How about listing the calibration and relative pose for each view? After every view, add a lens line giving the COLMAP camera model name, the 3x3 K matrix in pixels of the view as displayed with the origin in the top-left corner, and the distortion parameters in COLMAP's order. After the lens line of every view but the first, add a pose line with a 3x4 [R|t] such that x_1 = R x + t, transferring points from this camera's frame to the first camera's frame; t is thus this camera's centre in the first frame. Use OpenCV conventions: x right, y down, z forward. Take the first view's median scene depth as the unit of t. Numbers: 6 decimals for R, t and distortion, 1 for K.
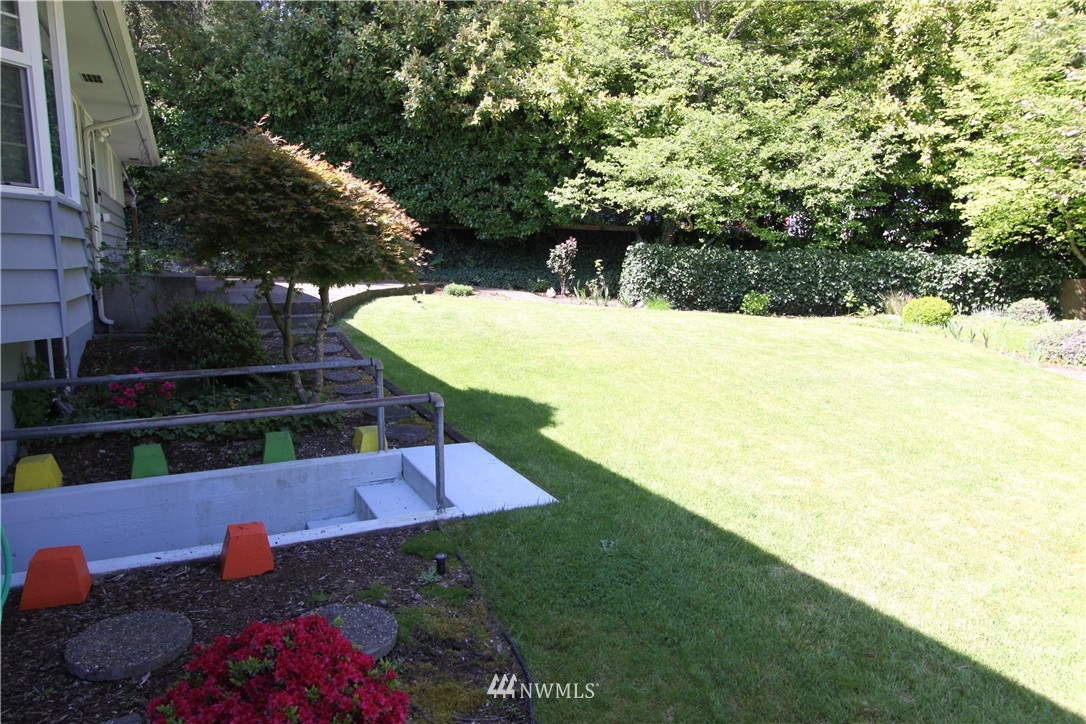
lens RADIAL K [[727.2, 0, 543.1], [0, 727.2, 362.7], [0, 0, 1]] dist [0.003138, 0.001151]
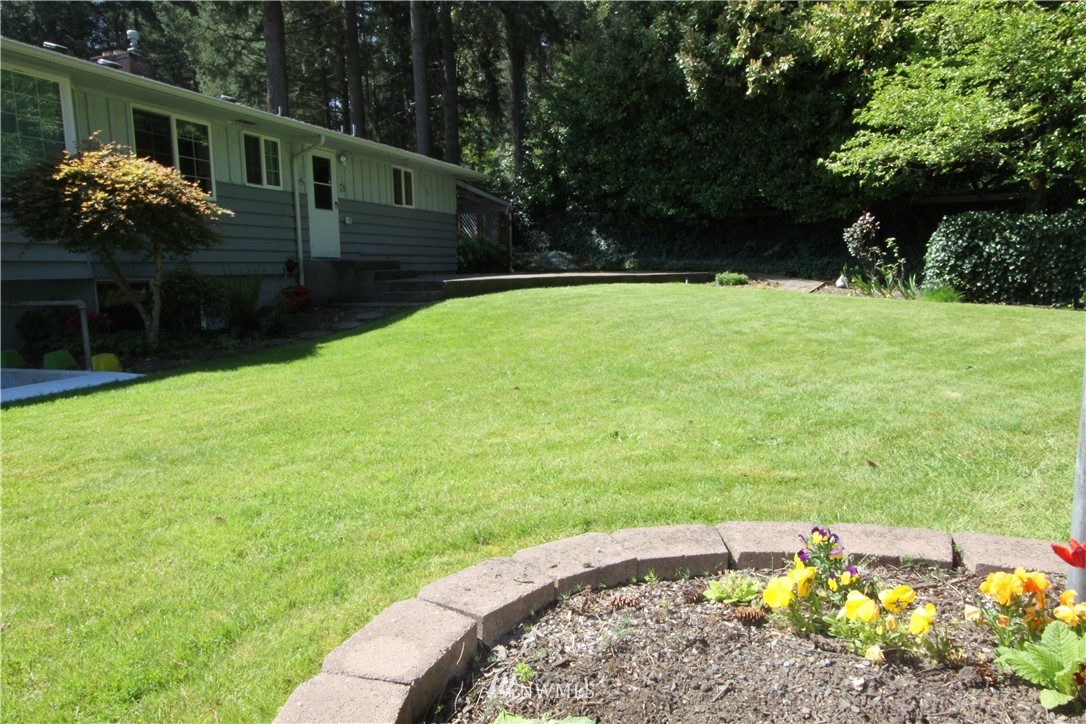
lens RADIAL K [[727.2, 0, 542.3], [0, 727.2, 361.6], [0, 0, 1]] dist [0.003138, 0.001151]
pose [[0.687764, 0.072105, -0.722345, 0.395916], [-0.082662, 0.996362, 0.020753, 0.004432], [0.721213, 0.045437, 0.691222, 0.203914]]
